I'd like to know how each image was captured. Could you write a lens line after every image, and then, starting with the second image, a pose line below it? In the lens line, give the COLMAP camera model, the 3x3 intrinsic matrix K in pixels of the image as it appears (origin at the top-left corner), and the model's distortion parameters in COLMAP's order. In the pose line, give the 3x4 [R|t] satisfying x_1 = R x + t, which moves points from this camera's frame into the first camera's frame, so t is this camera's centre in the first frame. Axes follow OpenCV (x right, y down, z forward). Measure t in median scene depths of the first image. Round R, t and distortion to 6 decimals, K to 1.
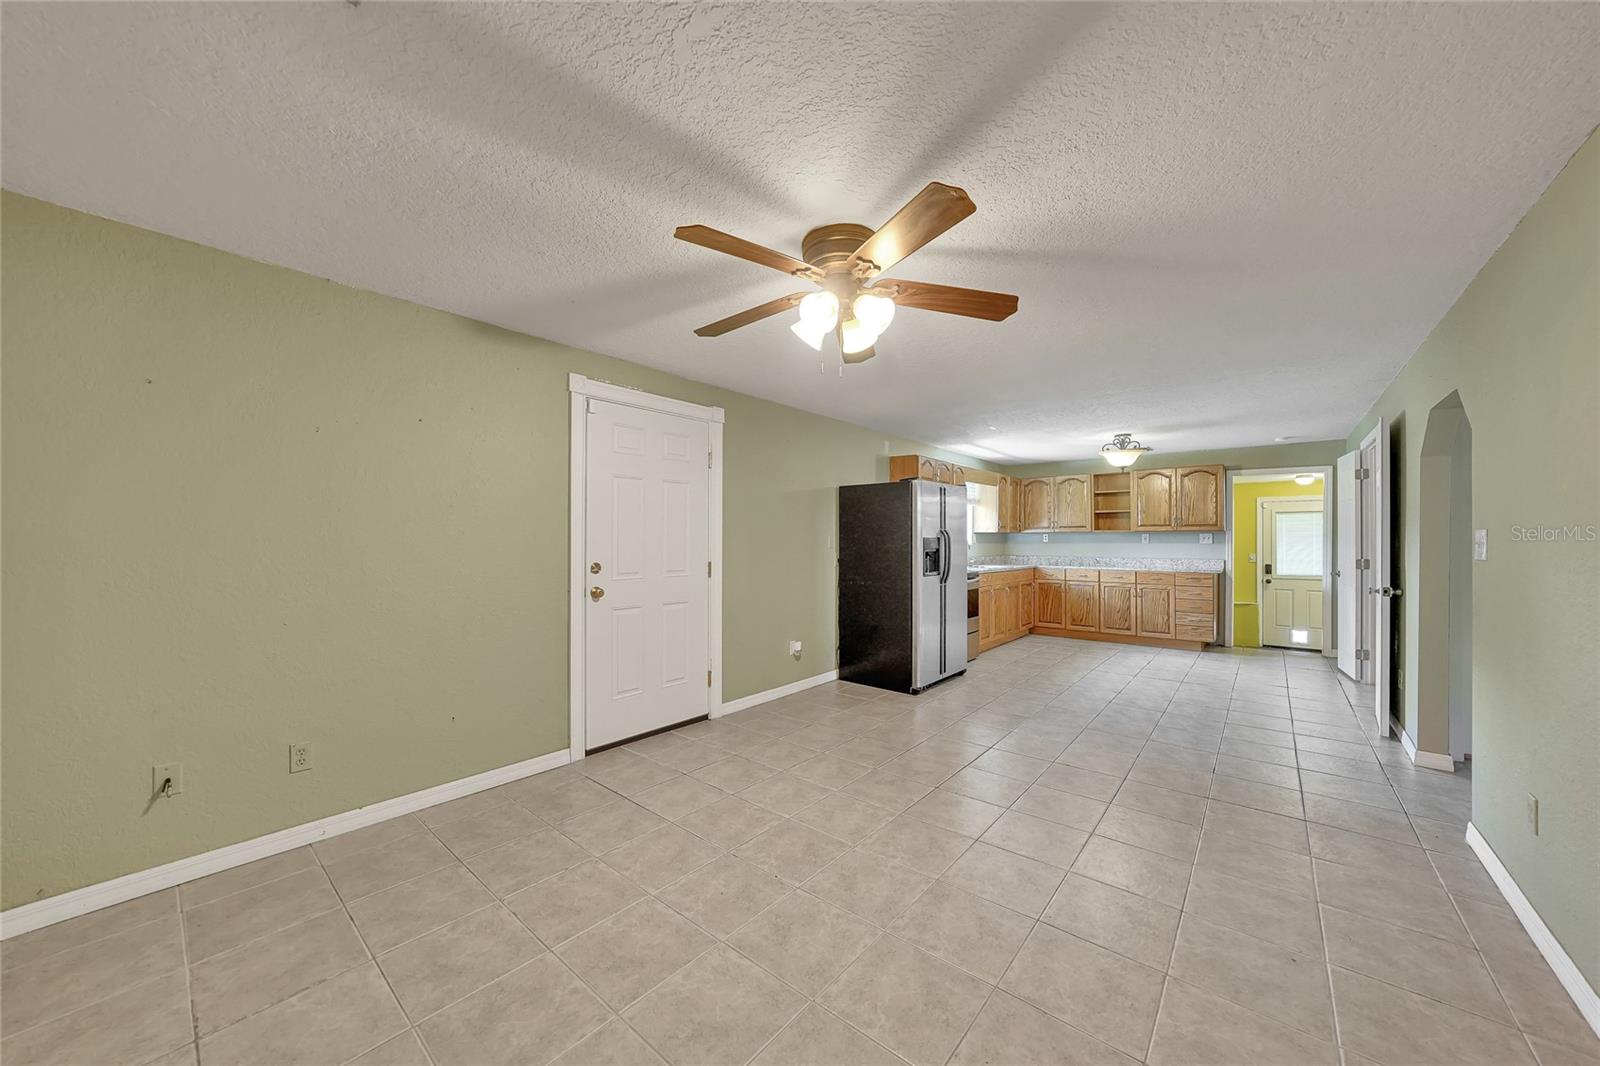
lens RADIAL K [[564.9, 0, 802.9], [0, 564.9, 534.3], [0, 0, 1]] dist [-0.026380, 0.005595]
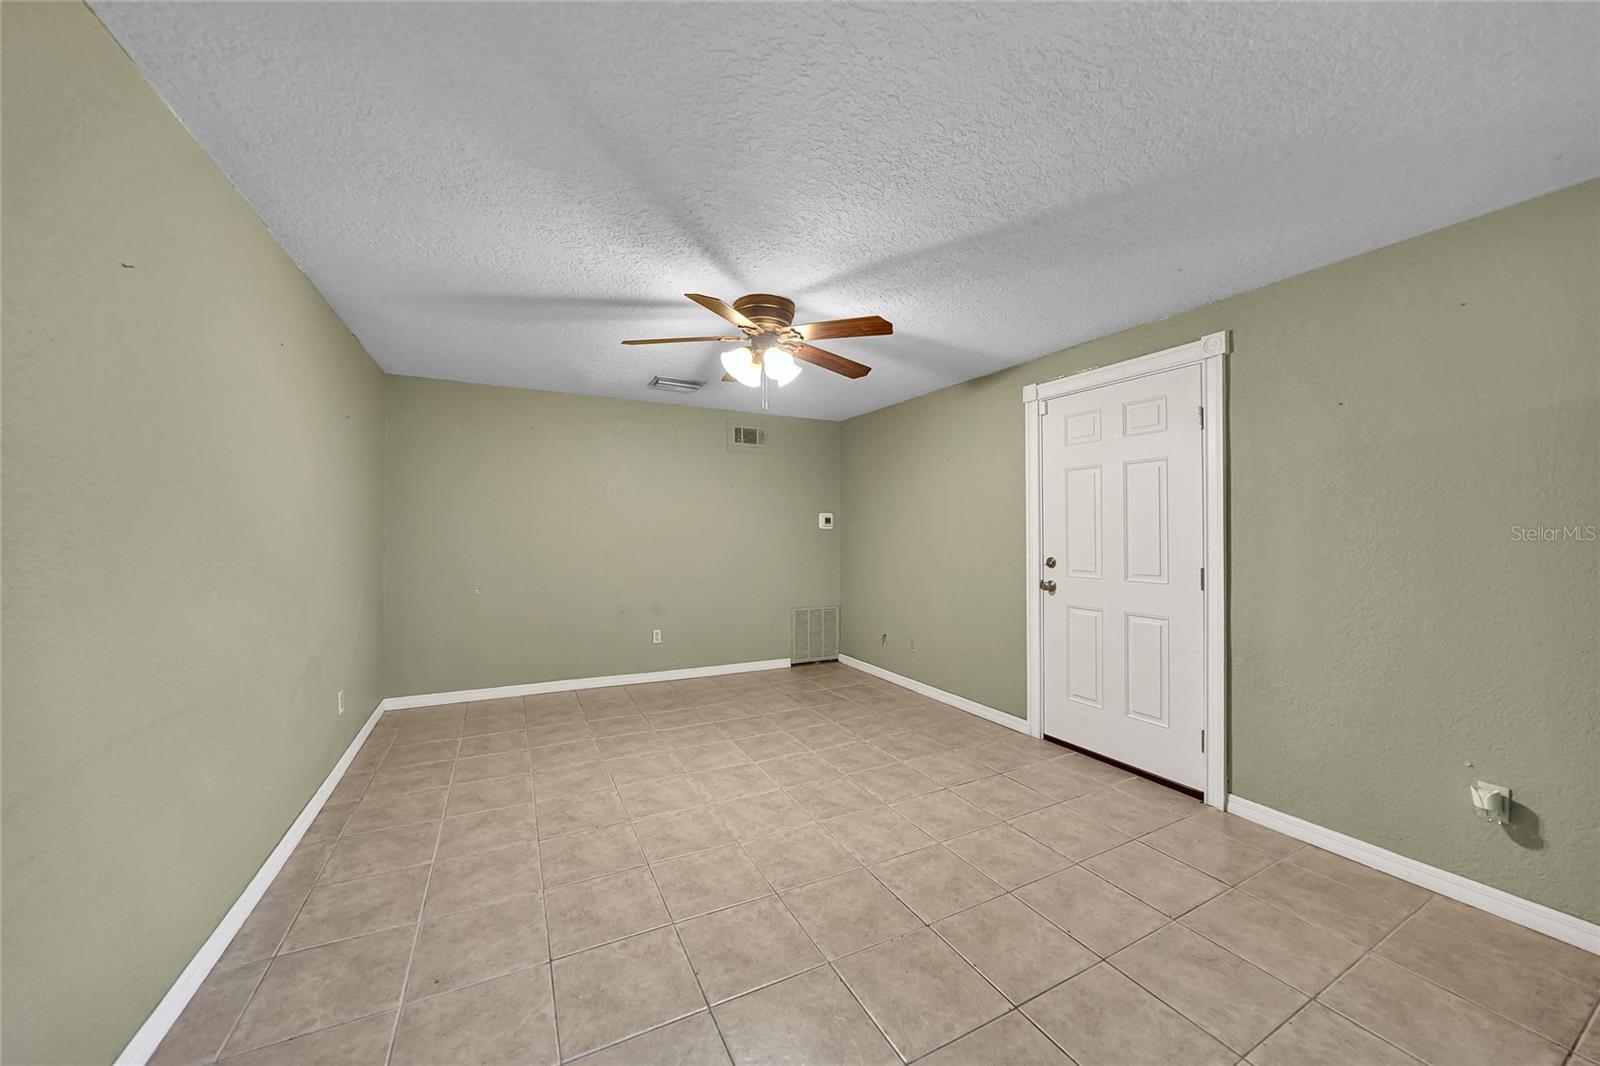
lens RADIAL K [[572.6, 0, 800.0], [0, 572.6, 533.0], [0, 0, 1]] dist [-0.028563, 0.006060]
pose [[-0.389602, -0.007708, -0.920951, 0.431150], [0.001003, 0.999961, -0.008794, 0.007975], [0.920983, -0.004350, -0.389579, 0.545580]]
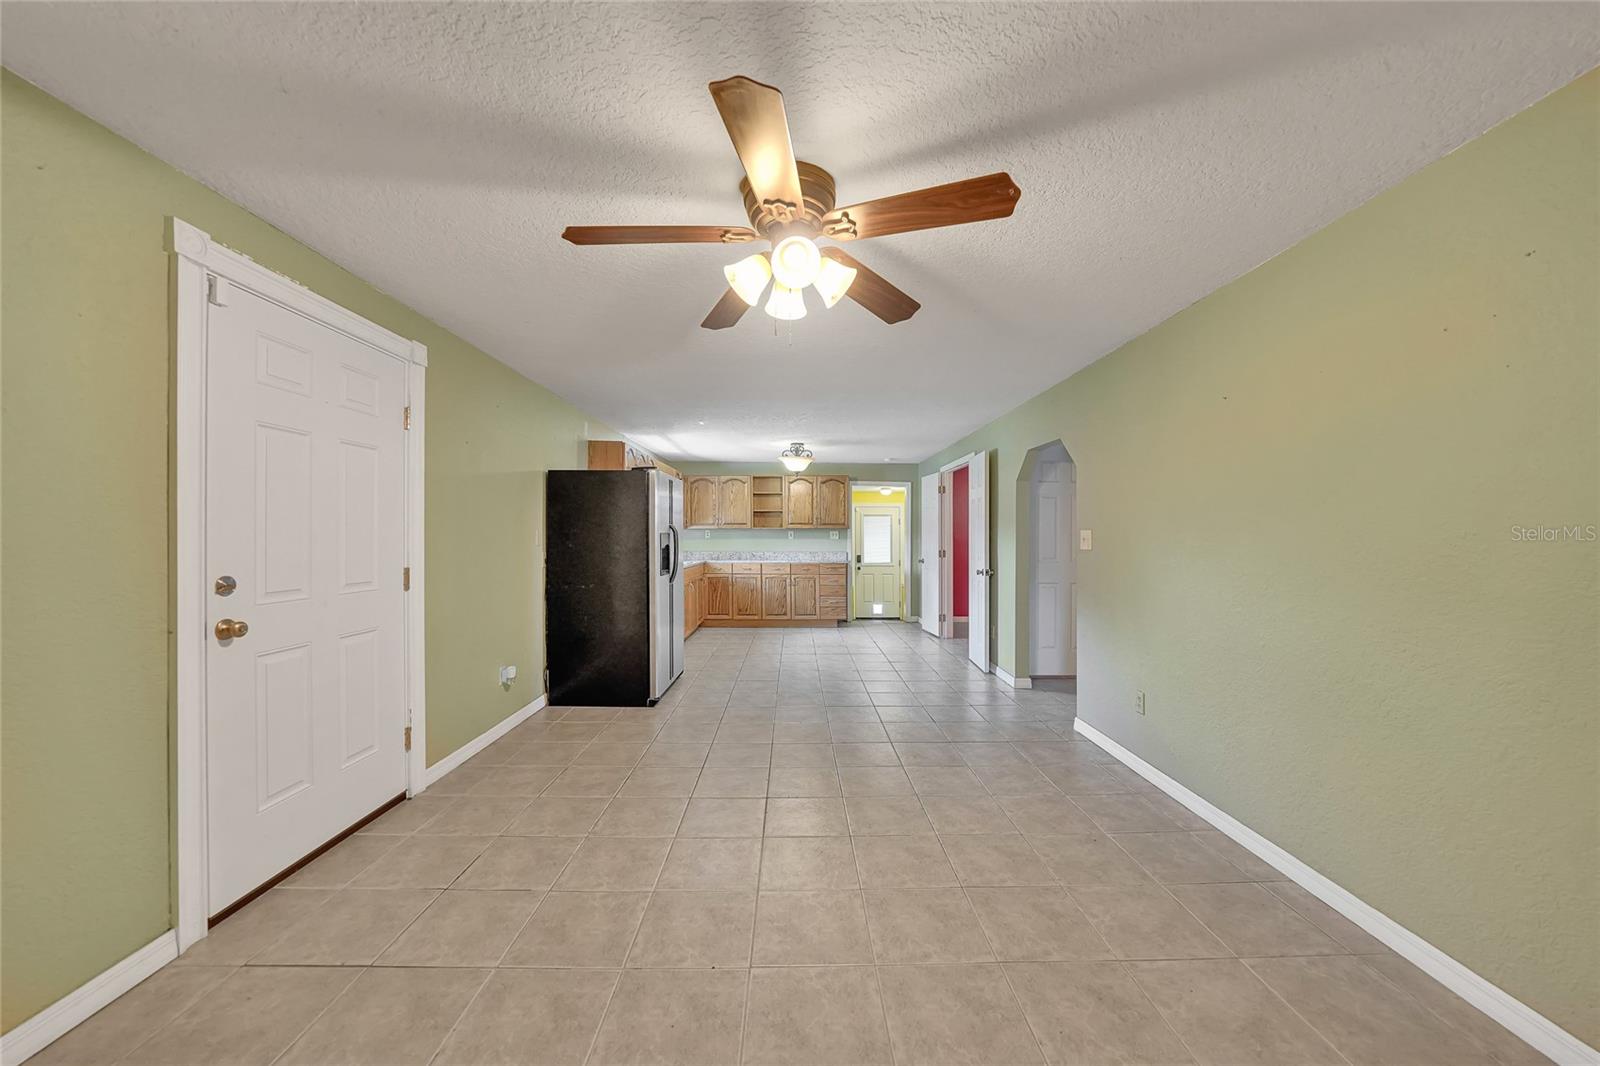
lens RADIAL K [[564.9, 0, 802.9], [0, 564.9, 534.3], [0, 0, 1]] dist [-0.026380, 0.005595]
pose [[0.756287, 0.003749, 0.654230, -0.164928], [-0.008475, 0.999956, 0.004067, 0.001458], [-0.654186, -0.008621, 0.756285, 0.120459]]
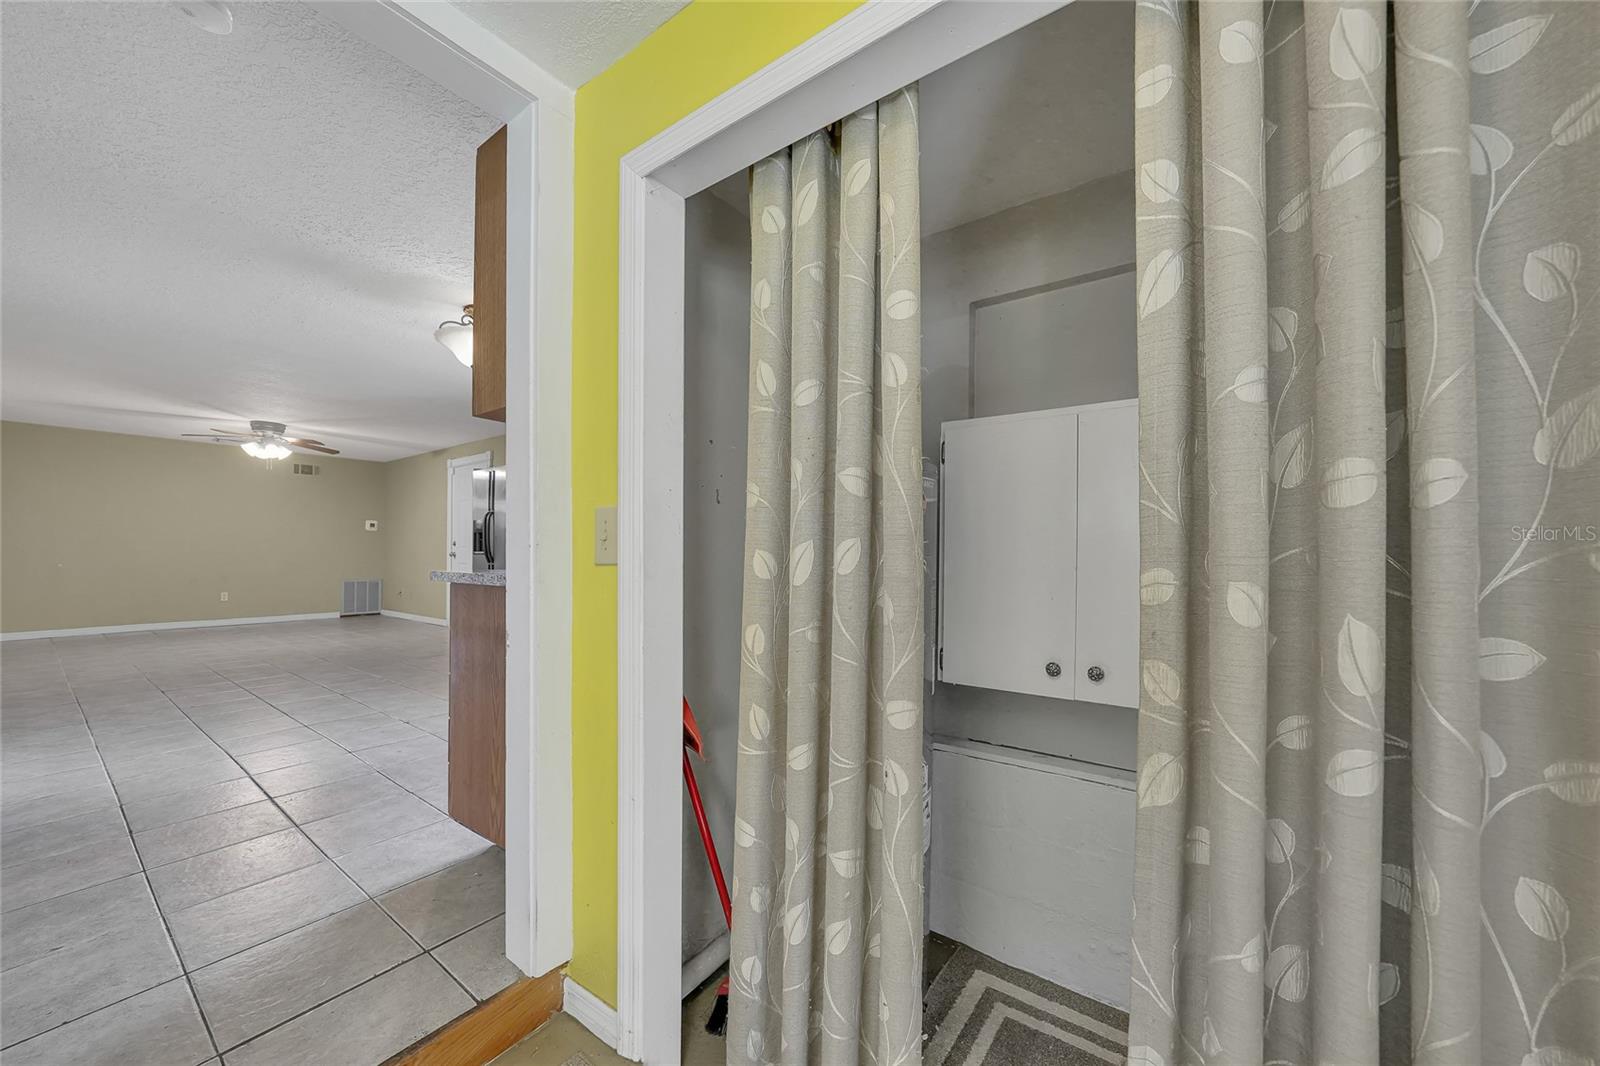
lens RADIAL K [[573.0, 0, 797.4], [0, 573.0, 541.6], [0, 0, 1]] dist [-0.028356, 0.006401]
pose [[0.073384, -0.019745, -0.997108, 1.090285], [0.007811, 0.999785, -0.019223, 0.058749], [0.997273, -0.006377, 0.073523, 1.213345]]
